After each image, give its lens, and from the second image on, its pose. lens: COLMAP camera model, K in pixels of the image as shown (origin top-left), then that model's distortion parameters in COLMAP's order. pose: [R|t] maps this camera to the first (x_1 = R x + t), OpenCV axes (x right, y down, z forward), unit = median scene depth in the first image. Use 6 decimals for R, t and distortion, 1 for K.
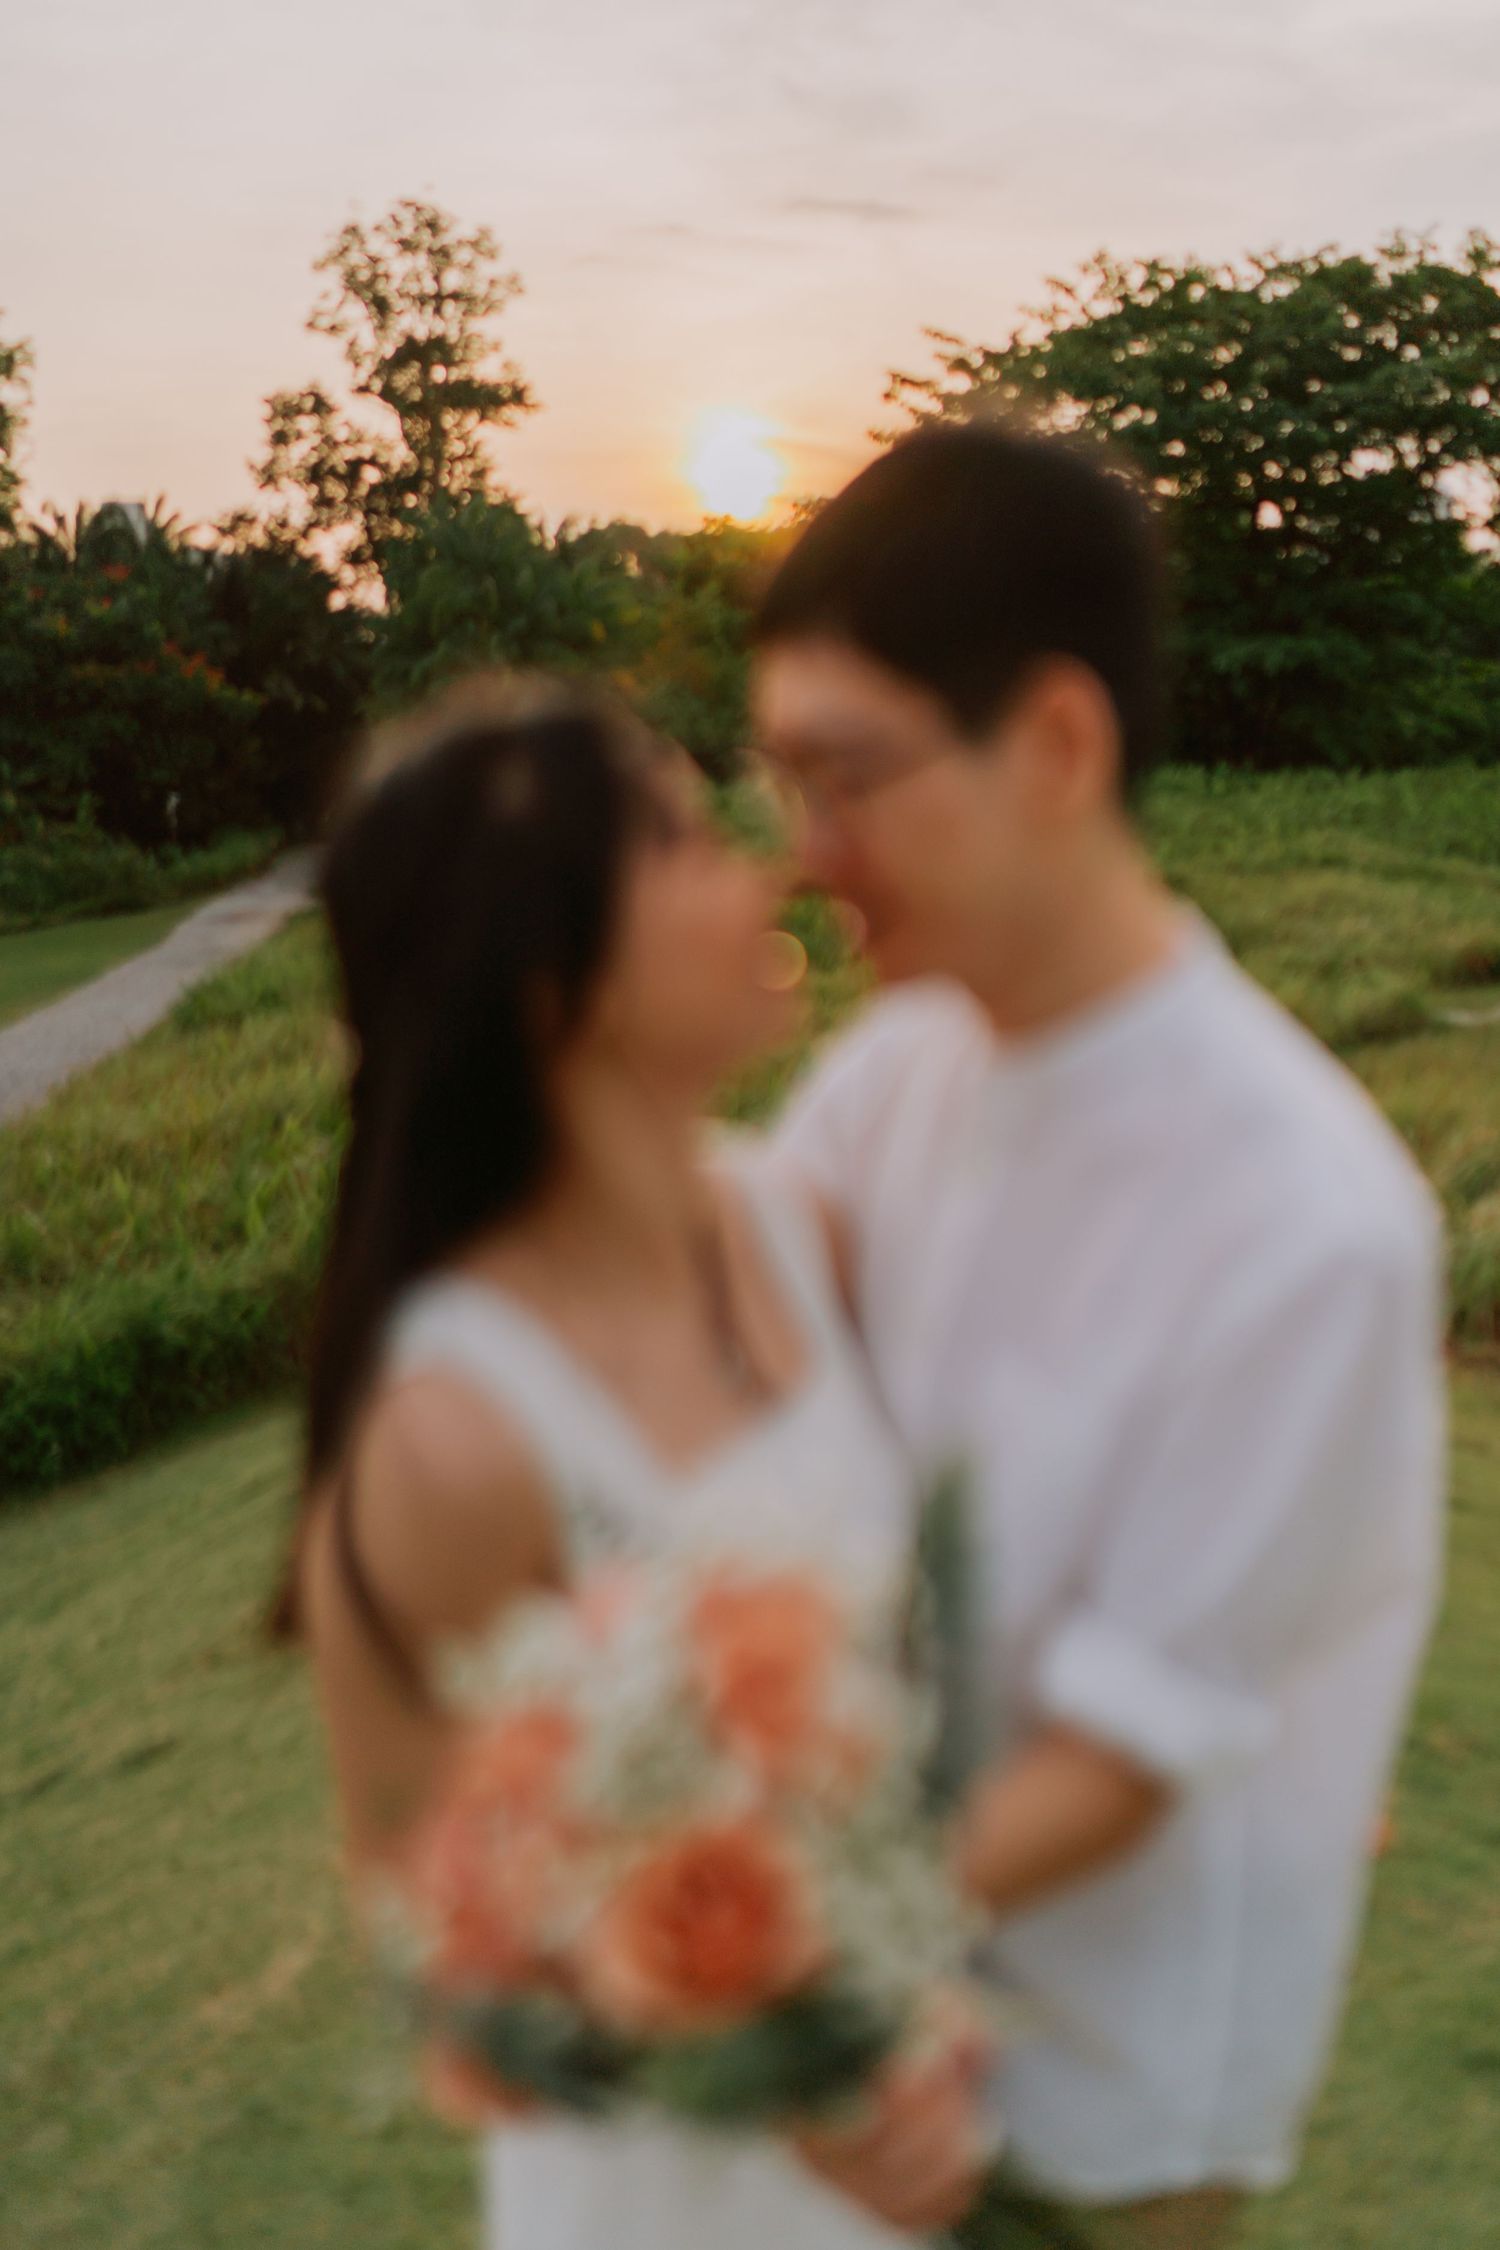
lens RADIAL K [[2146.7, 0, 750.0], [0, 2146.7, 1125.0], [0, 0, 1]] dist [-0.019291, 0.000237]
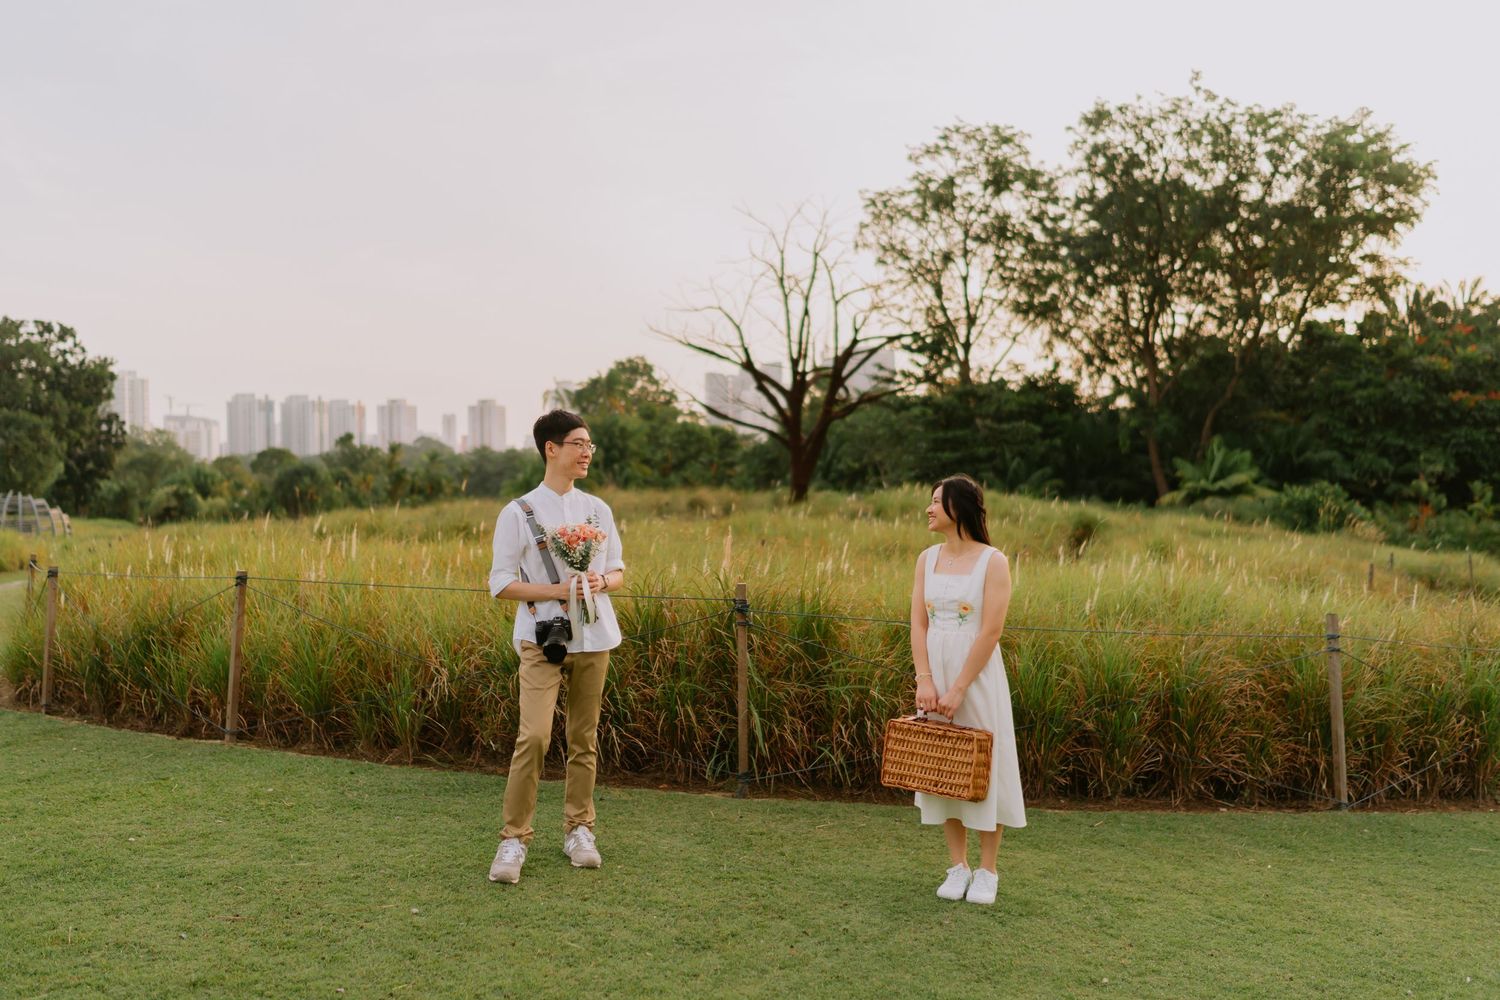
lens RADIAL K [[1500.0, 0, 738.7], [0, 1500.0, 478.9], [0, 0, 1]] dist [-0.007331, 0.008114]
pose [[0.845041, 0.028043, -0.533965, -0.194244], [-0.128584, 0.979976, -0.152028, 0.039306], [0.519010, 0.197130, 0.831726, 0.001344]]
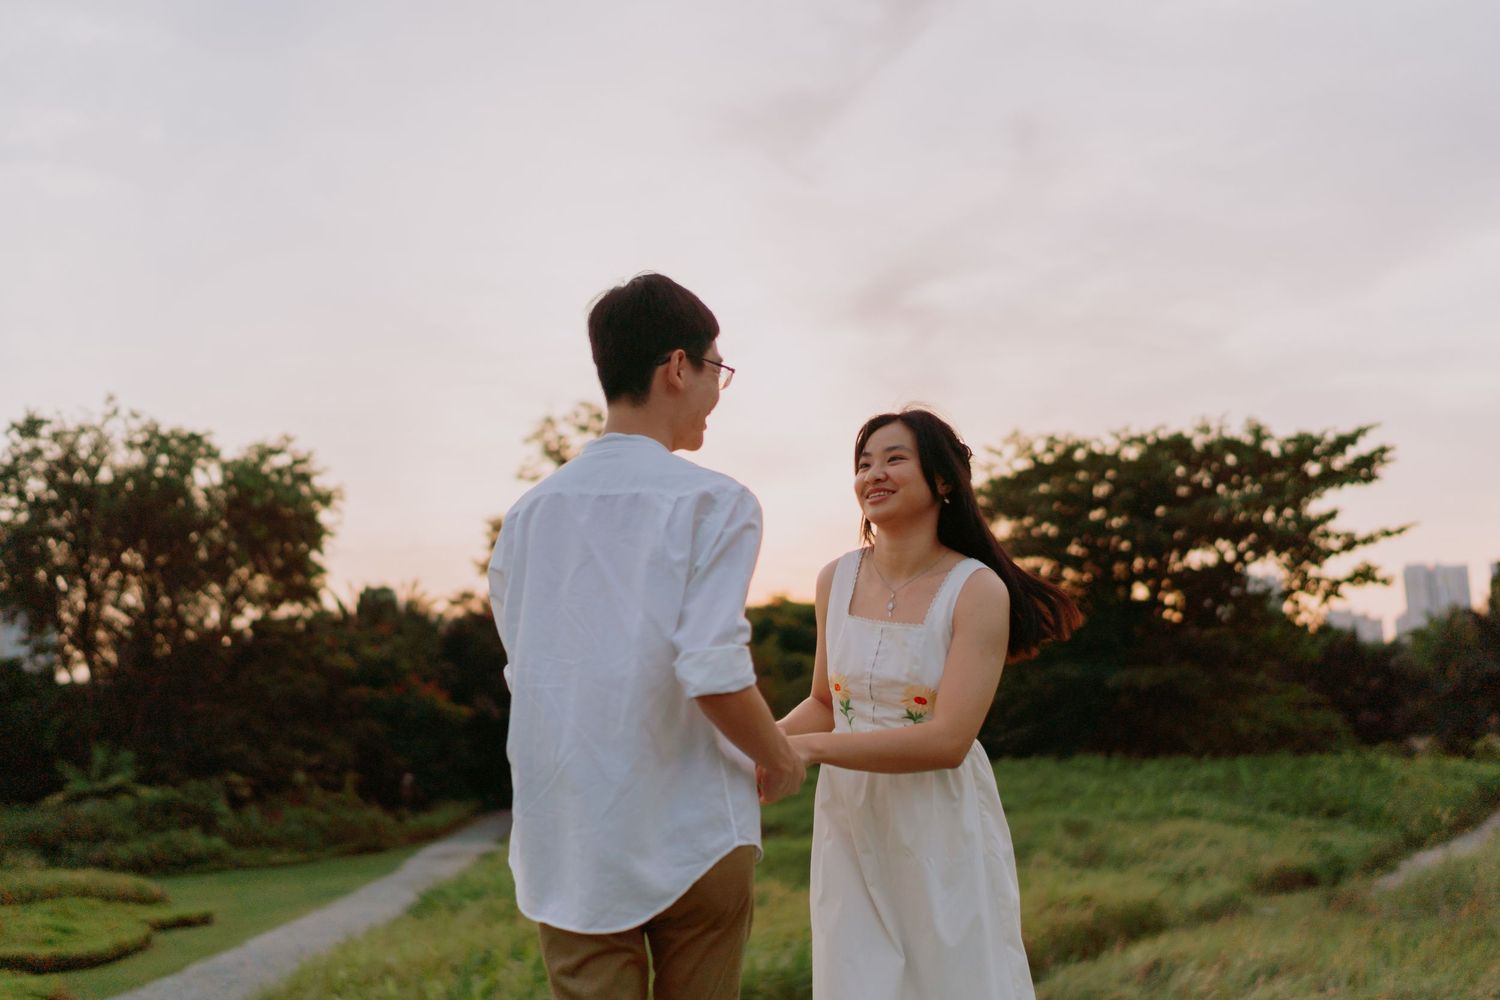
lens RADIAL K [[1500.0, 0, 738.7], [0, 1500.0, 478.9], [0, 0, 1]] dist [-0.007331, 0.008114]
pose [[0.999132, -0.003683, -0.041496, 0.002165], [-0.010976, 0.937616, -0.347500, 0.012400], [0.040187, 0.347654, 0.936761, -0.033252]]
